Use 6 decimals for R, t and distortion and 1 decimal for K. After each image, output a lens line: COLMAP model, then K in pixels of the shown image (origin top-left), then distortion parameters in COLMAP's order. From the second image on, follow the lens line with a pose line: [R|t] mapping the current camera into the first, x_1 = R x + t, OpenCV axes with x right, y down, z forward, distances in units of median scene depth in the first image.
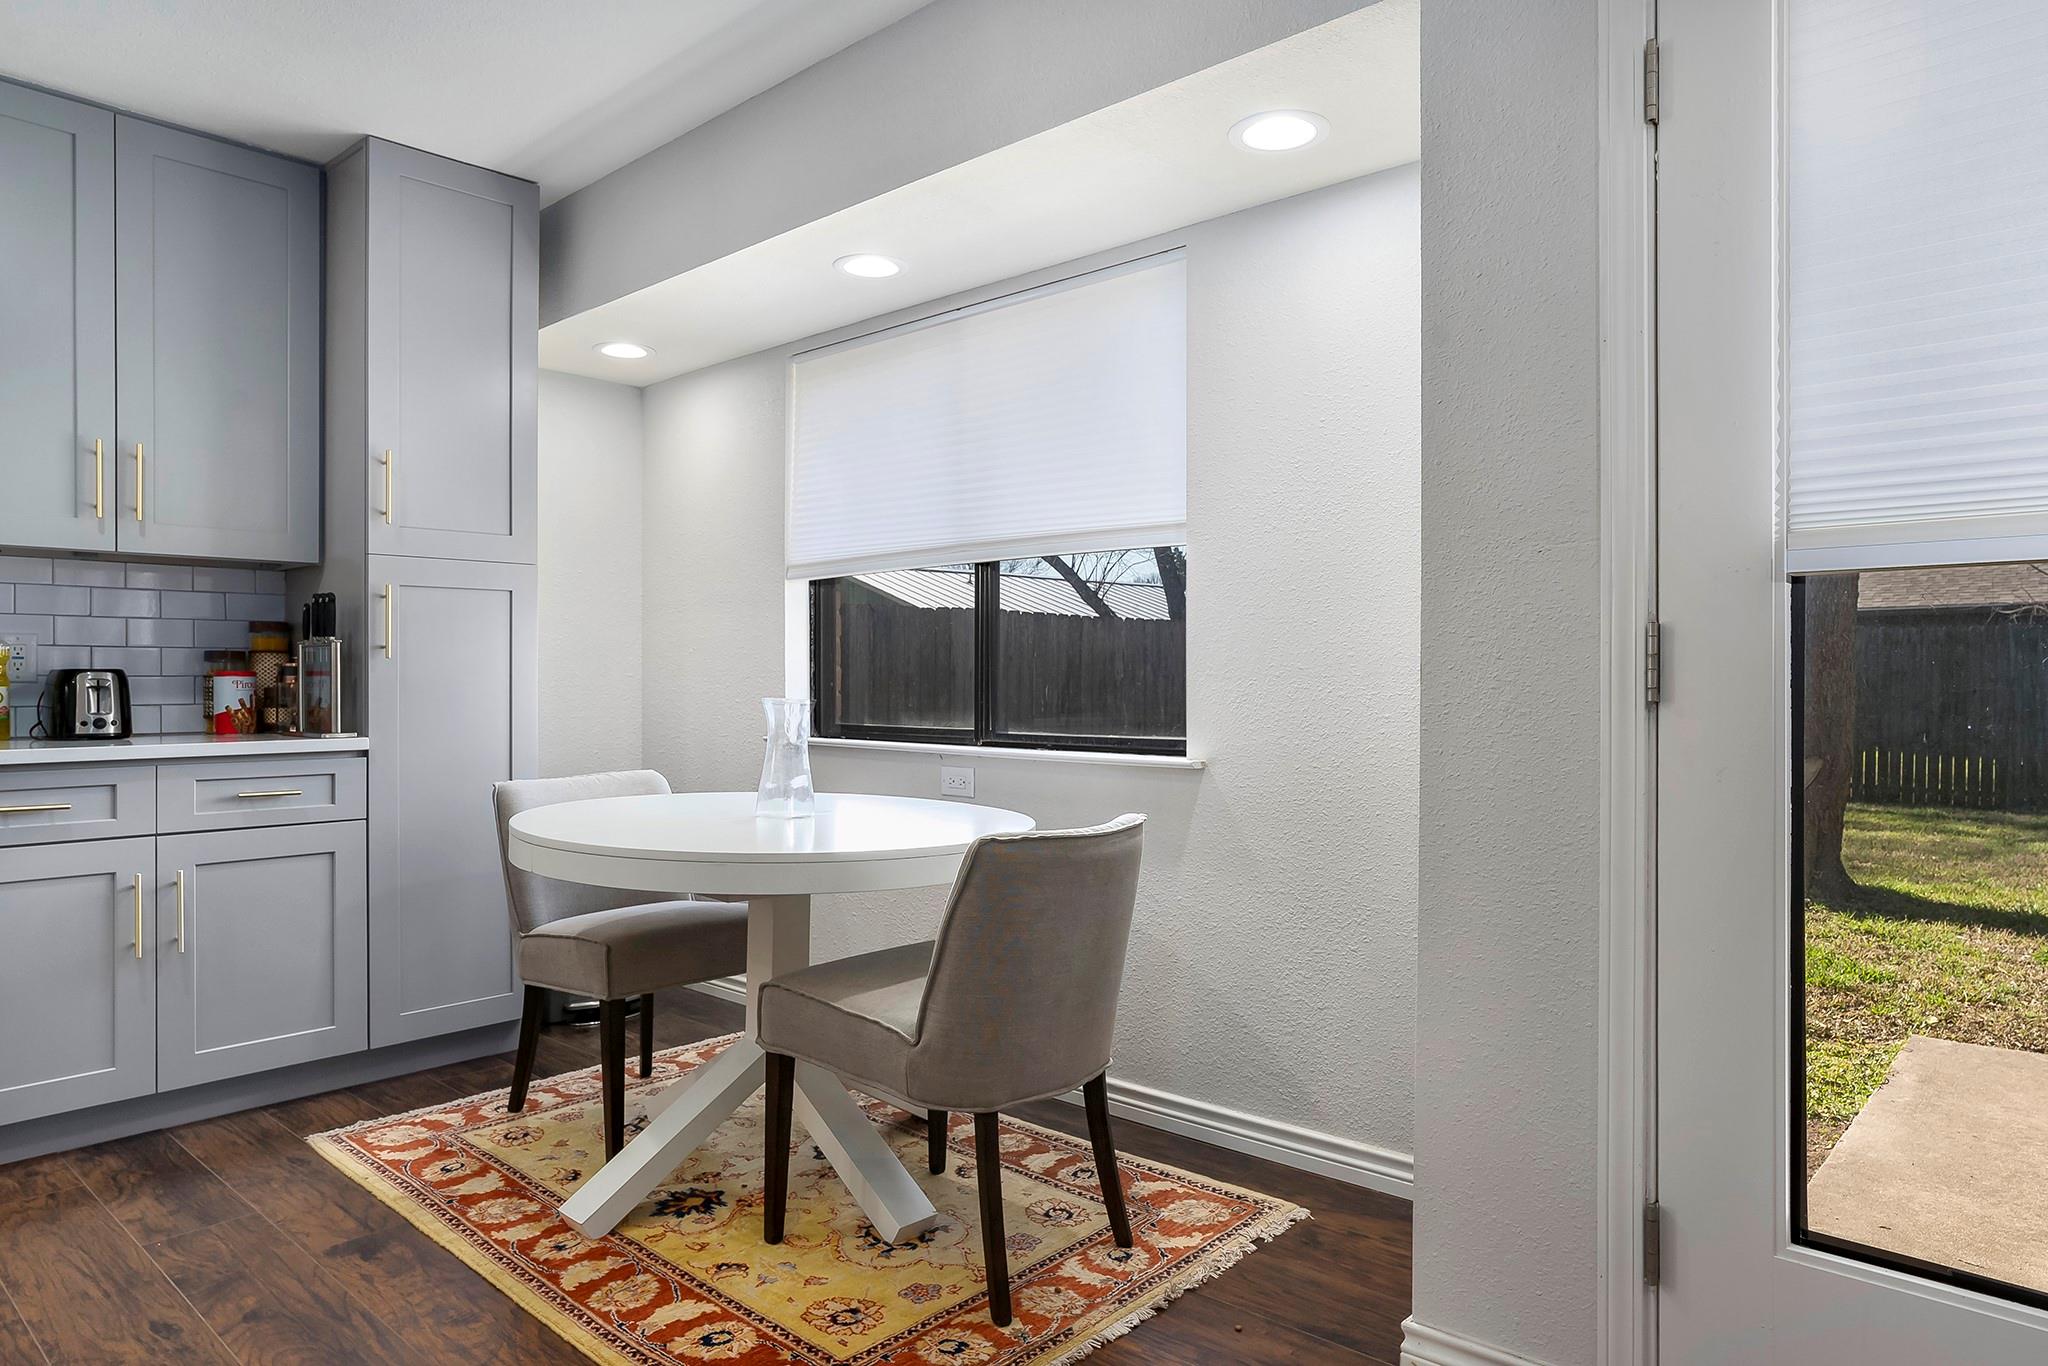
lens RADIAL K [[1244.6, 0, 1010.2], [0, 1244.6, 675.4], [0, 0, 1]] dist [-0.001642, 0.001091]
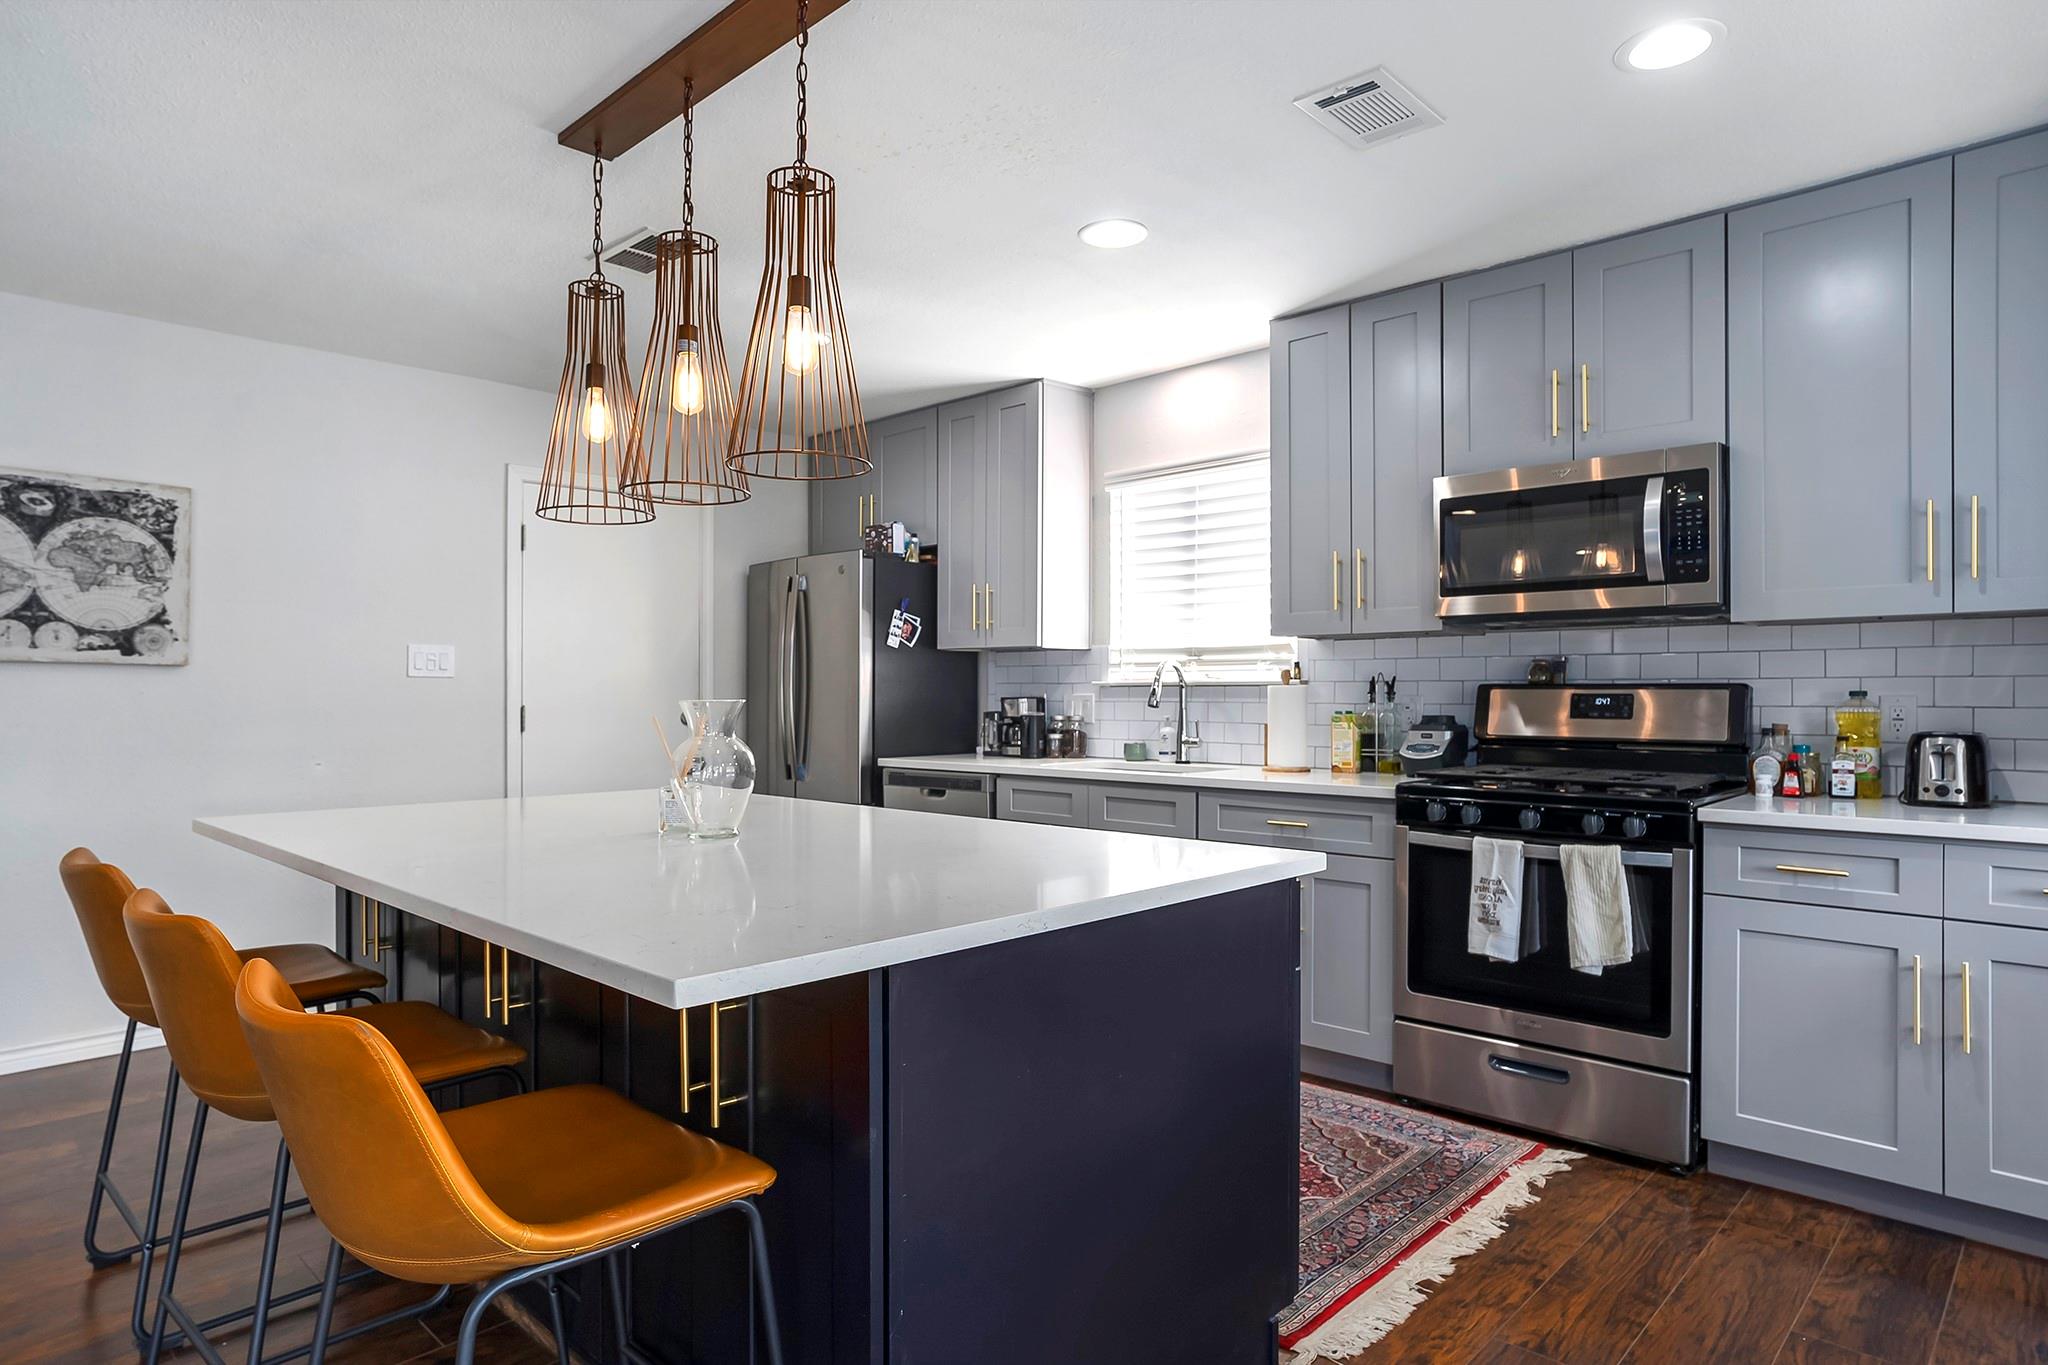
lens RADIAL K [[1164.4, 0, 1024.0], [0, 1164.4, 682.5], [0, 0, 1]] dist [-0.073949, 0.038921]
pose [[-0.033462, -0.006185, -0.999421, 0.178111], [0.000410, 0.999981, -0.006202, -0.042789], [0.999440, -0.000618, -0.033458, 0.332544]]
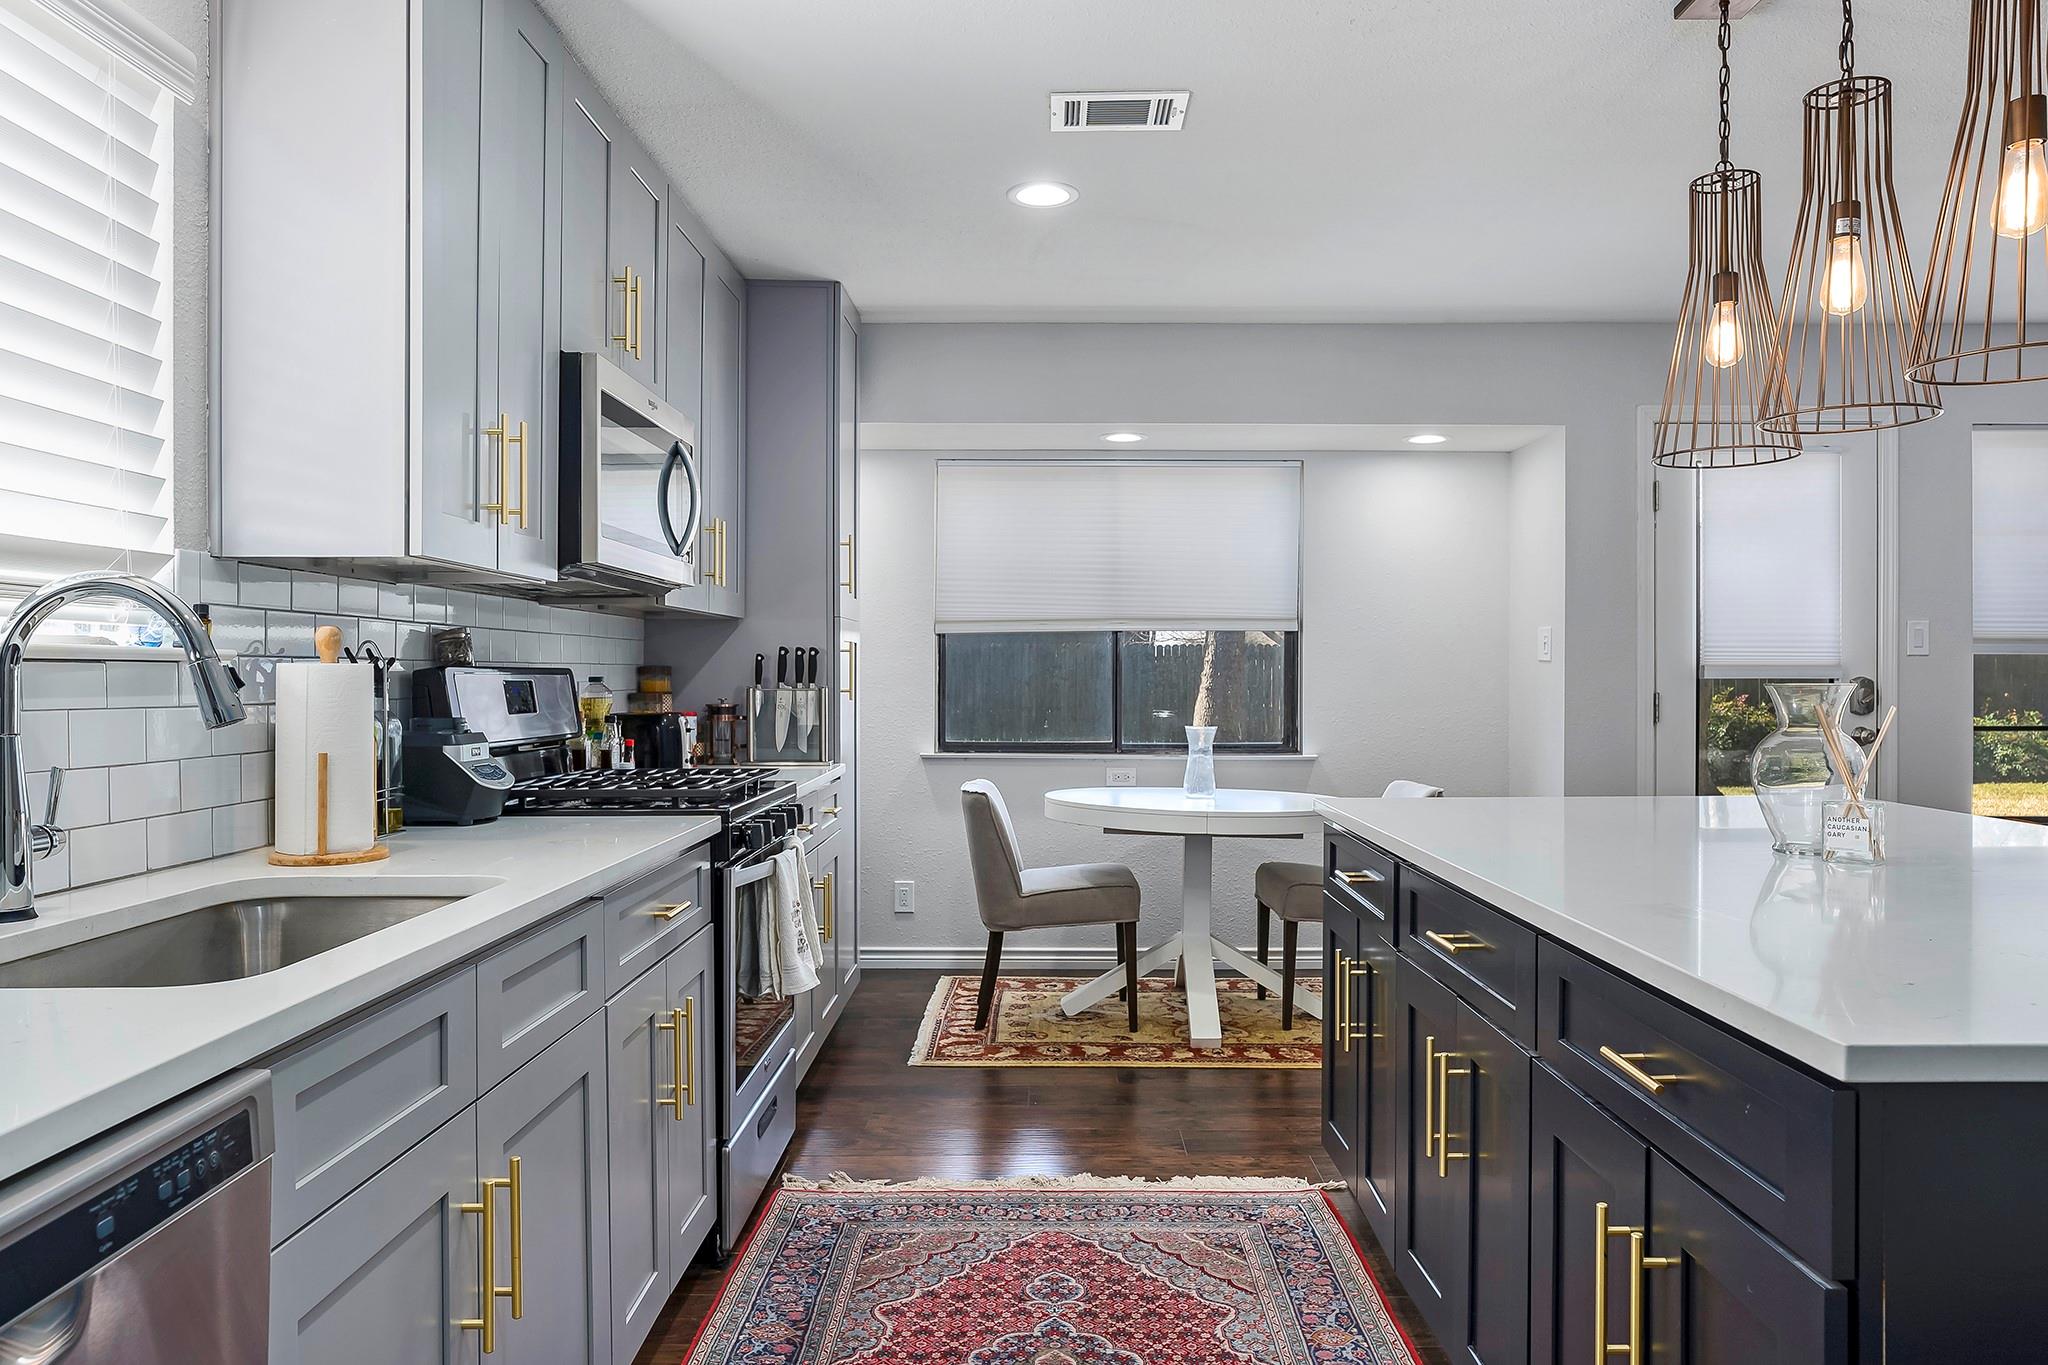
lens RADIAL K [[1377.4, 0, 1033.5], [0, 1377.4, 686.8], [0, 0, 1]] dist [-0.071788, 0.077403]
pose [[0.742740, -0.004579, 0.669564, -1.418748], [0.000195, 0.999978, 0.006623, -0.039803], [-0.669580, -0.004789, 0.742725, -0.168486]]
